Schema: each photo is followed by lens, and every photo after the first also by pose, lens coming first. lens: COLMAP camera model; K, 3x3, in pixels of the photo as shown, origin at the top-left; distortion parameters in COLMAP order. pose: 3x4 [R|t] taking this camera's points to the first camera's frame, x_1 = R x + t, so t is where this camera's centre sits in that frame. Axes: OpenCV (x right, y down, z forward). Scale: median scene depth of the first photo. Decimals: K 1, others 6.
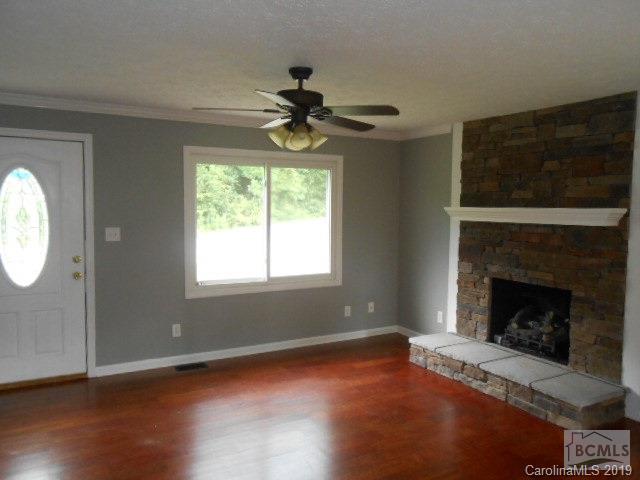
lens RADIAL K [[513.2, 0, 320.5], [0, 513.2, 240.8], [0, 0, 1]] dist [-0.029138, 0.050466]
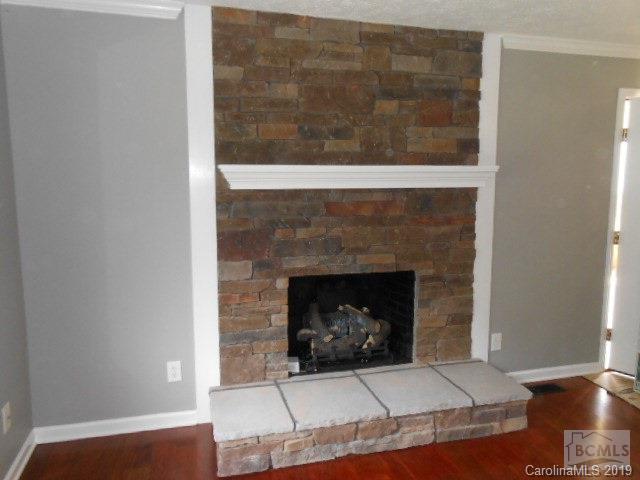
lens RADIAL K [[513.2, 0, 321.8], [0, 513.2, 241.5], [0, 0, 1]] dist [-0.029138, 0.050466]
pose [[0.224666, -0.139579, 0.964387, -0.295869], [0.067830, 0.989527, 0.127416, -0.056480], [-0.972072, 0.036789, 0.231780, 0.917991]]
